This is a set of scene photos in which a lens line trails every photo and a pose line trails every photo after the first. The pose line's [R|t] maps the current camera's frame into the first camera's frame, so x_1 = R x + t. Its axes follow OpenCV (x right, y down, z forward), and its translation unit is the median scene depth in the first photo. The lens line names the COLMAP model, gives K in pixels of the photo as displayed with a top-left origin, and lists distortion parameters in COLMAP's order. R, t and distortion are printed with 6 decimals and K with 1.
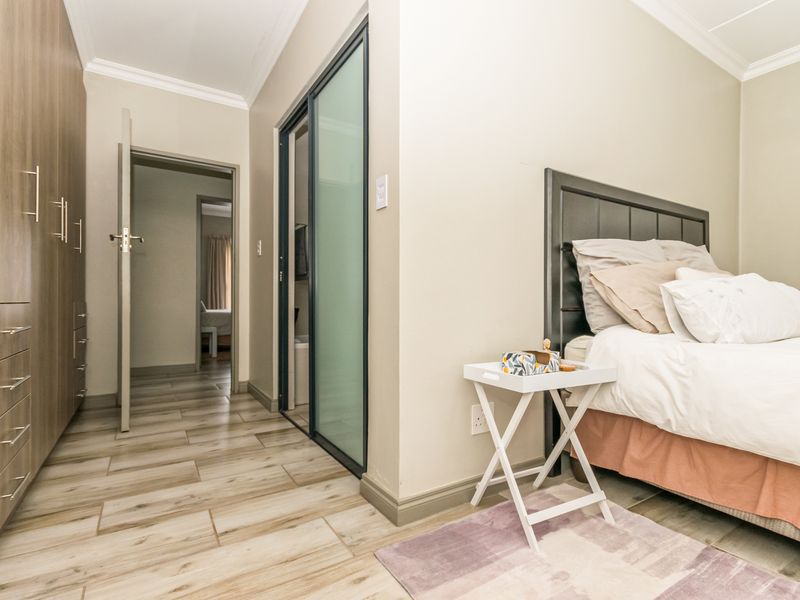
lens RADIAL K [[398.7, 0, 404.3], [0, 398.7, 299.1], [0, 0, 1]] dist [0.000156, 0.000089]
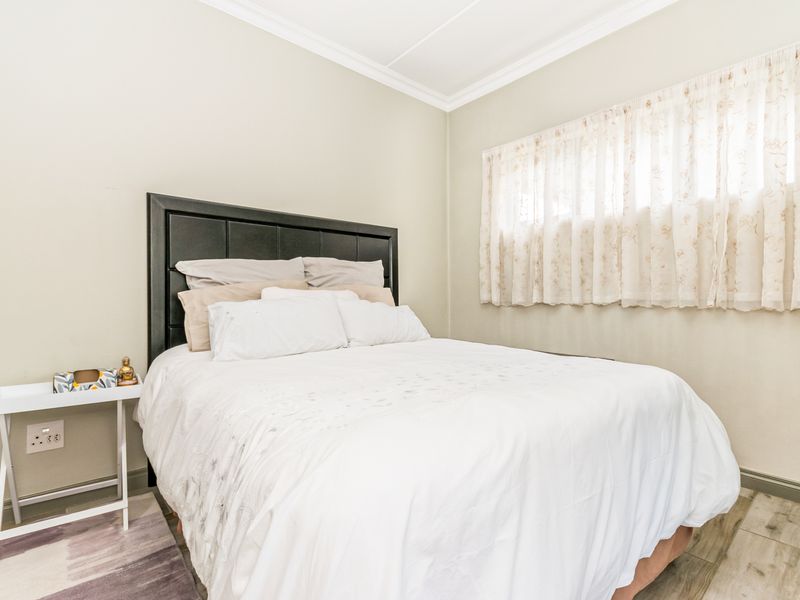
lens RADIAL K [[398.7, 0, 404.3], [0, 398.7, 299.1], [0, 0, 1]] dist [0.000156, 0.000089]
pose [[0.988953, -0.009443, 0.147925, 0.879582], [0.007712, 0.999895, 0.012268, -0.056427], [-0.148026, -0.010992, 0.988922, -0.140307]]
